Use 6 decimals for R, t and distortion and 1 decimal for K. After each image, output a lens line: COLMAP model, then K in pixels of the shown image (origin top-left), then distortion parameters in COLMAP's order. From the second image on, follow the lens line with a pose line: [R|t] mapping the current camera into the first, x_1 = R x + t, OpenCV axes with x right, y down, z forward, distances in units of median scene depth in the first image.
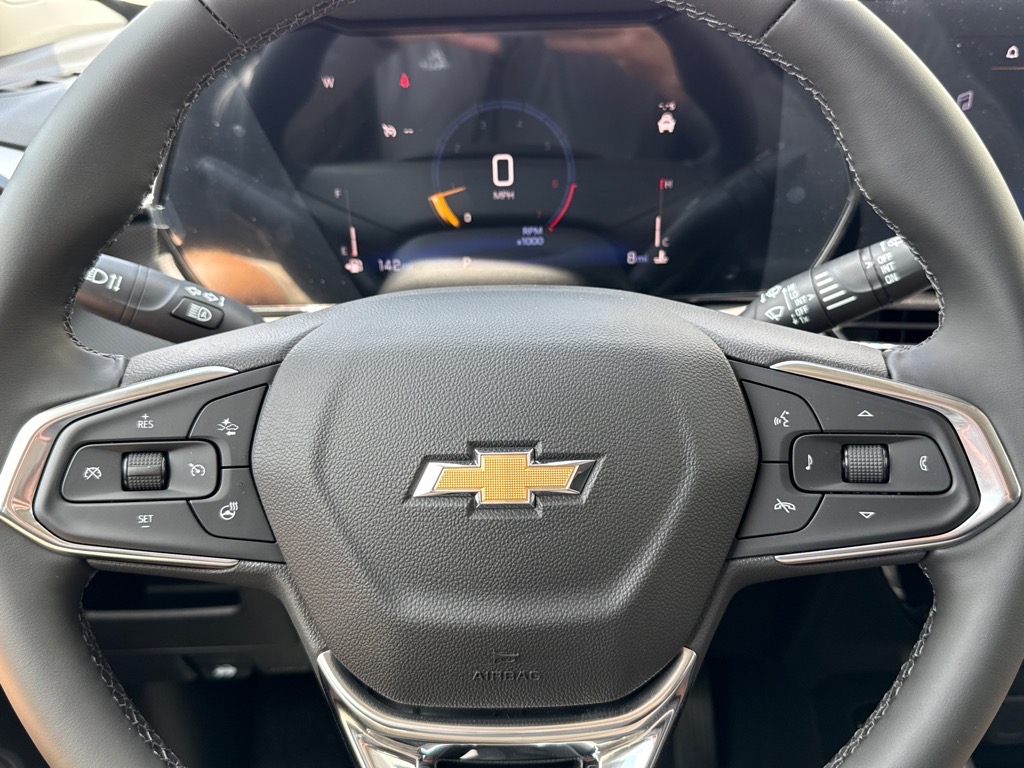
lens RADIAL K [[941.6, 0, 509.3], [0, 941.6, 407.2], [0, 0, 1]] dist [0.041353, -0.063469]
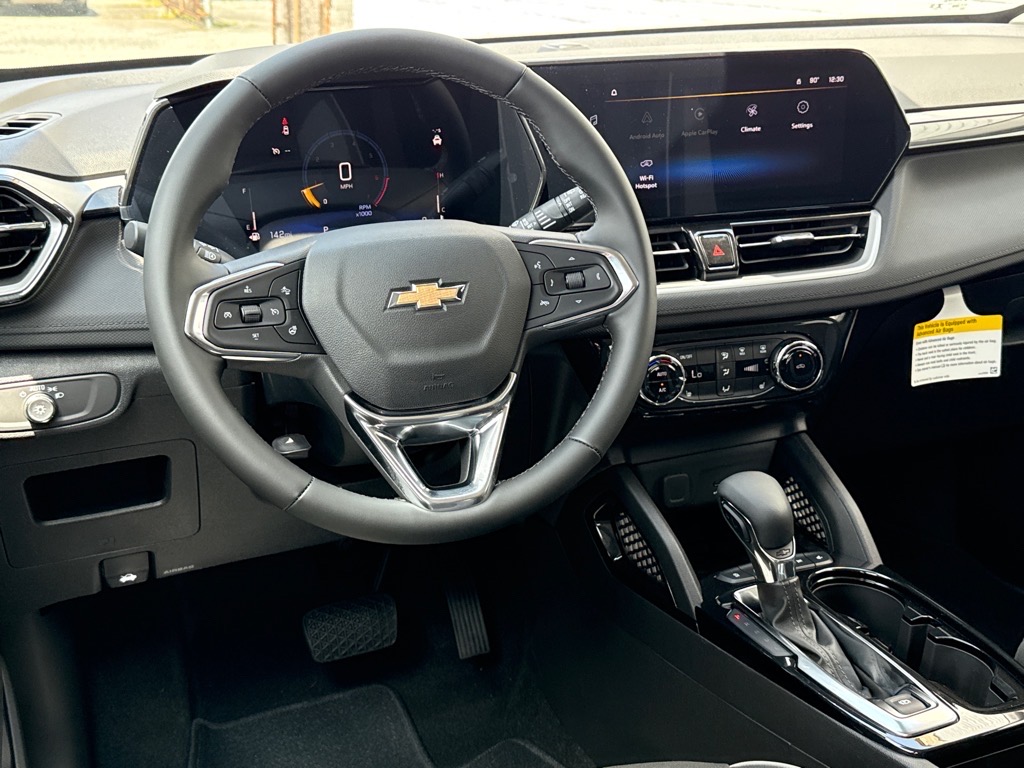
lens RADIAL K [[1185.1, 0, 511.3], [0, 1185.1, 388.7], [0, 0, 1]] dist [0.141431, 0.000000]
pose [[0.935767, -0.113292, 0.333923, -0.724957], [0.146085, 0.986448, -0.074701, 0.492889], [-0.320935, 0.118683, 0.939636, -1.547352]]
